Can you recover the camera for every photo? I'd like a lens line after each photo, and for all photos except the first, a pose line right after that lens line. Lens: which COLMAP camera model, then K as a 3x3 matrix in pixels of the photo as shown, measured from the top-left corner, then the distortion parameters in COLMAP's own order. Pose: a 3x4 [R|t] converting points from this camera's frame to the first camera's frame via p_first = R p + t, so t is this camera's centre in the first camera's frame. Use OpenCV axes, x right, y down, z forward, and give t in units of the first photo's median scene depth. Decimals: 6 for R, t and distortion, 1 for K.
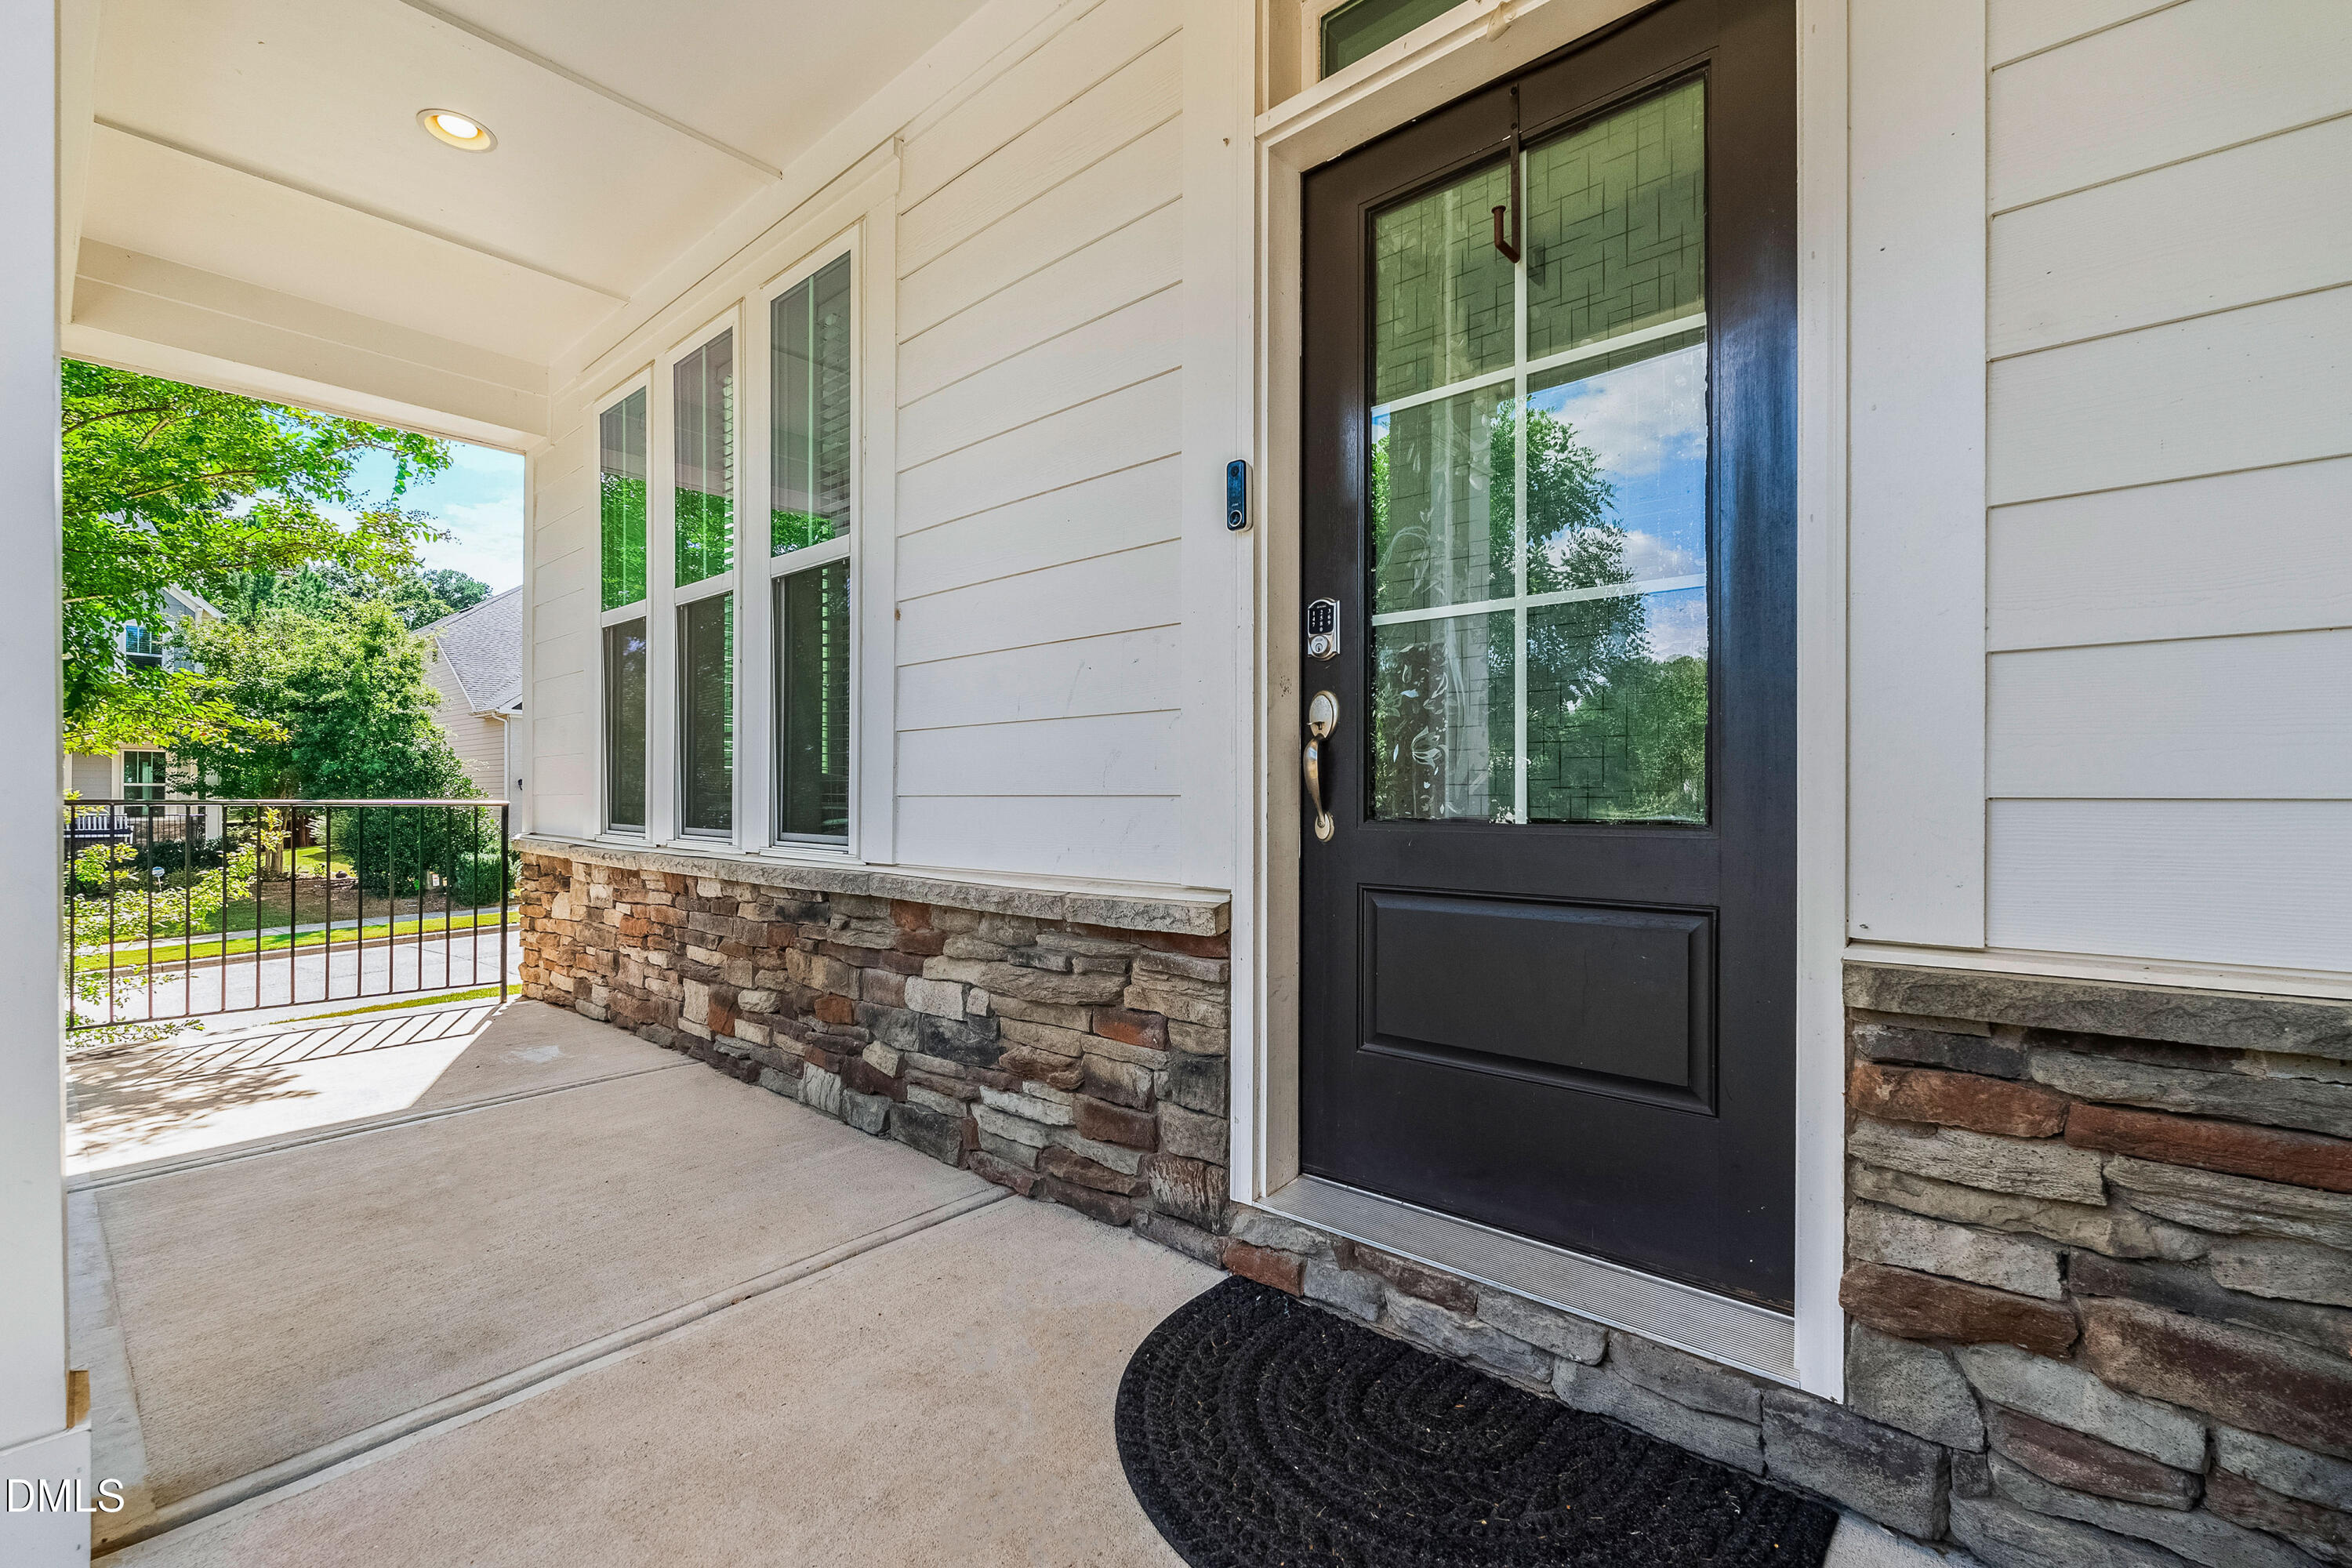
lens RADIAL K [[1042.7, 0, 1221.2], [0, 1042.7, 792.9], [0, 0, 1]] dist [-0.005769, 0.000823]
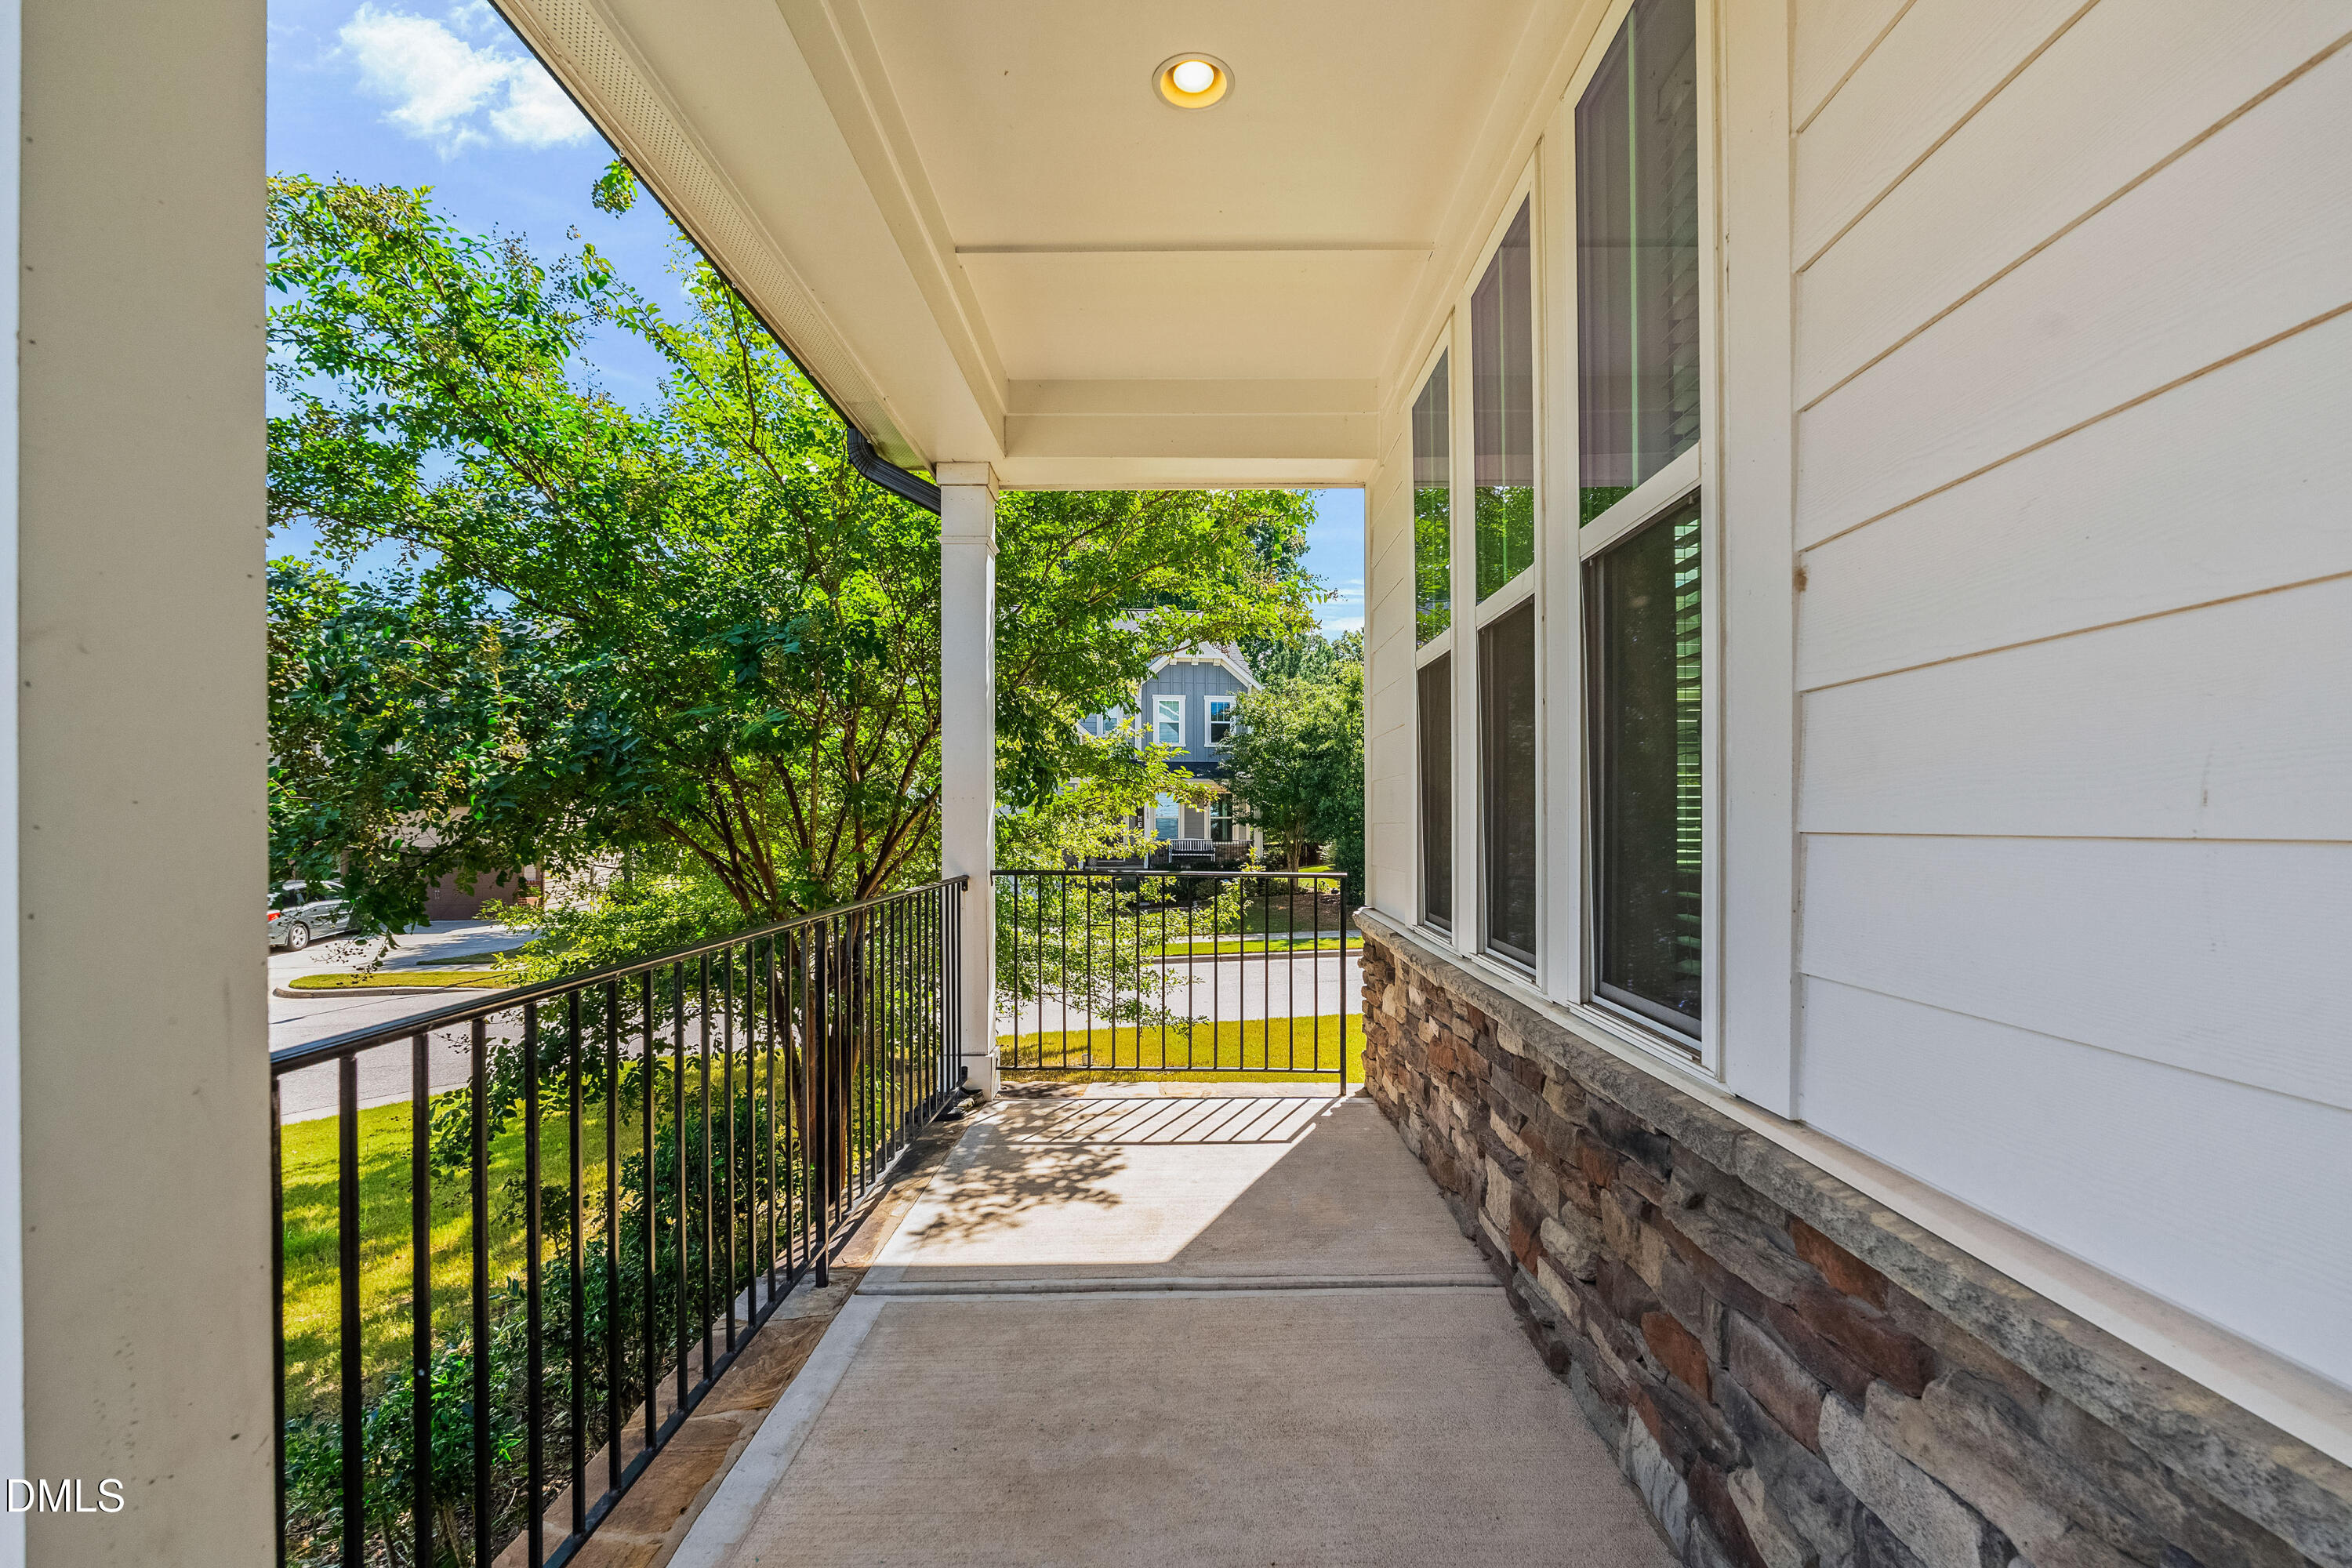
lens RADIAL K [[1042.7, 0, 1142.6], [0, 1042.7, 808.4], [0, 0, 1]] dist [-0.005769, 0.000823]
pose [[0.612744, -0.005198, -0.790265, -0.100141], [-0.000139, 0.999978, -0.006686, -0.053051], [0.790282, 0.004206, 0.612729, 0.387825]]
